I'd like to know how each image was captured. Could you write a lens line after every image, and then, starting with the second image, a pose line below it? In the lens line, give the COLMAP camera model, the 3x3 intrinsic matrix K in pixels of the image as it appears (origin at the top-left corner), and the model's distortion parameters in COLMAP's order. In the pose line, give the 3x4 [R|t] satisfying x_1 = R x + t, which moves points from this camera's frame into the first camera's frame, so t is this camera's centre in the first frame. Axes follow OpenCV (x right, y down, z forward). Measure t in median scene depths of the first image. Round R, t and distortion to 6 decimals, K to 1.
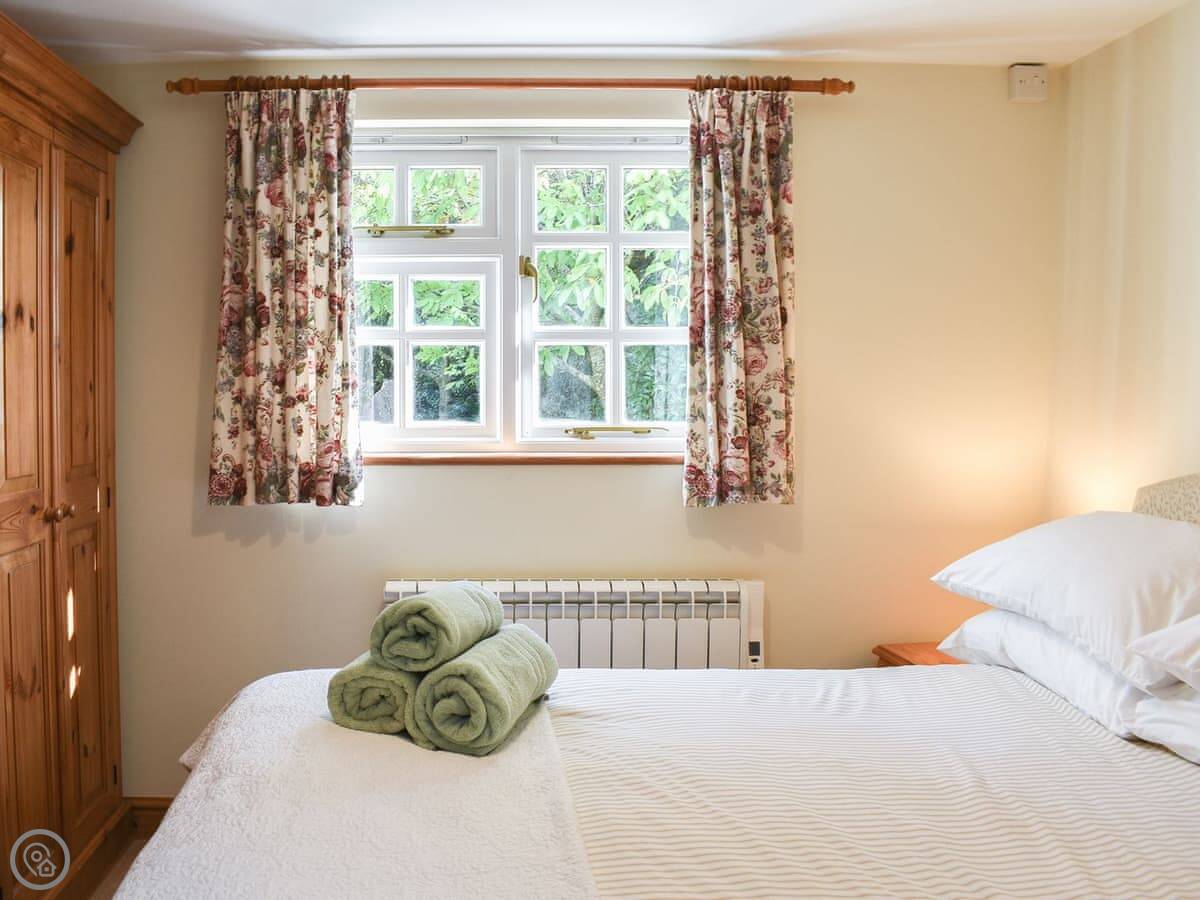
lens RADIAL K [[1093.4, 0, 621.4], [0, 1093.4, 454.5], [0, 0, 1]] dist [-0.101508, 0.005167]
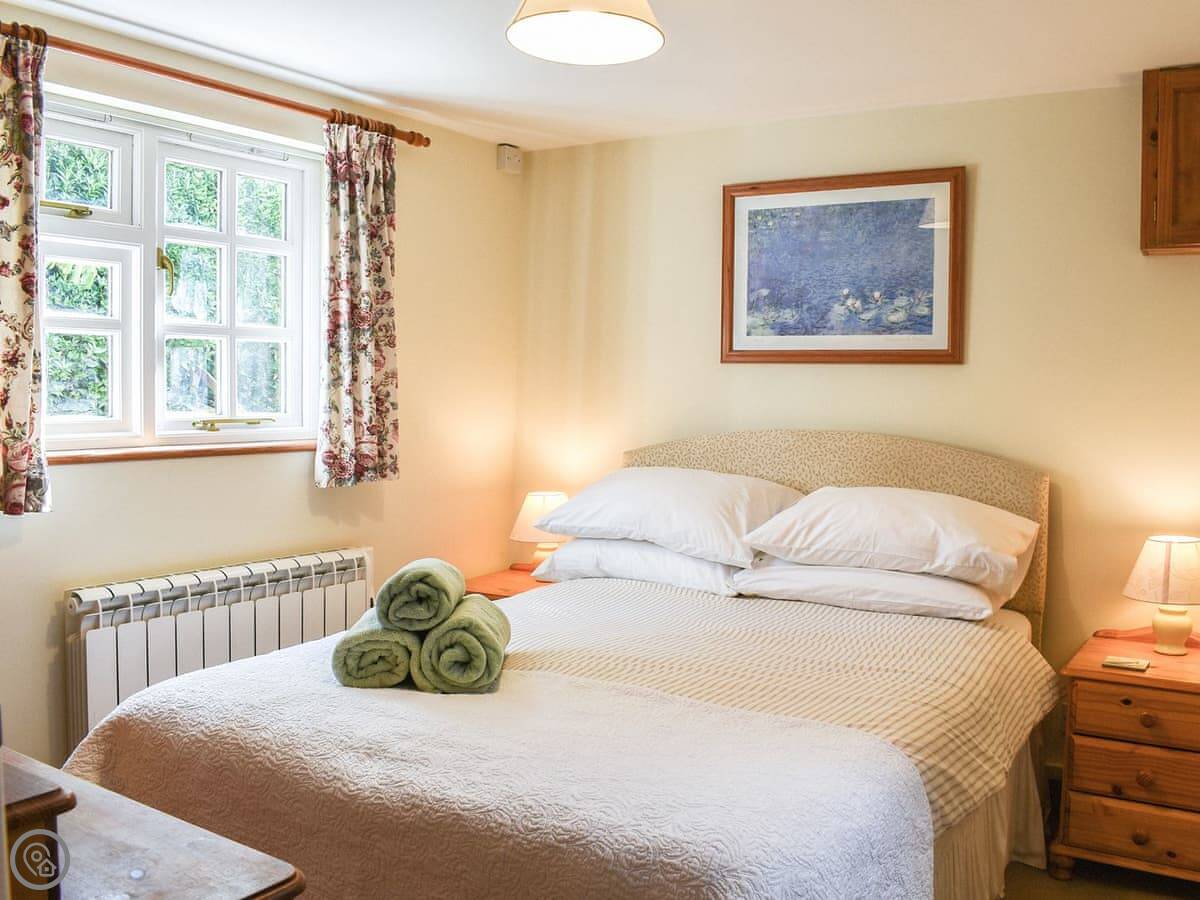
lens RADIAL K [[1081.2, 0, 600.0], [0, 1081.2, 450.0], [0, 0, 1]] dist [-0.100372, 0.017988]
pose [[0.570622, -0.040144, 0.820231, -0.706864], [0.032344, 0.999128, 0.026399, -0.011938], [-0.820575, 0.011466, 0.571423, 0.131759]]
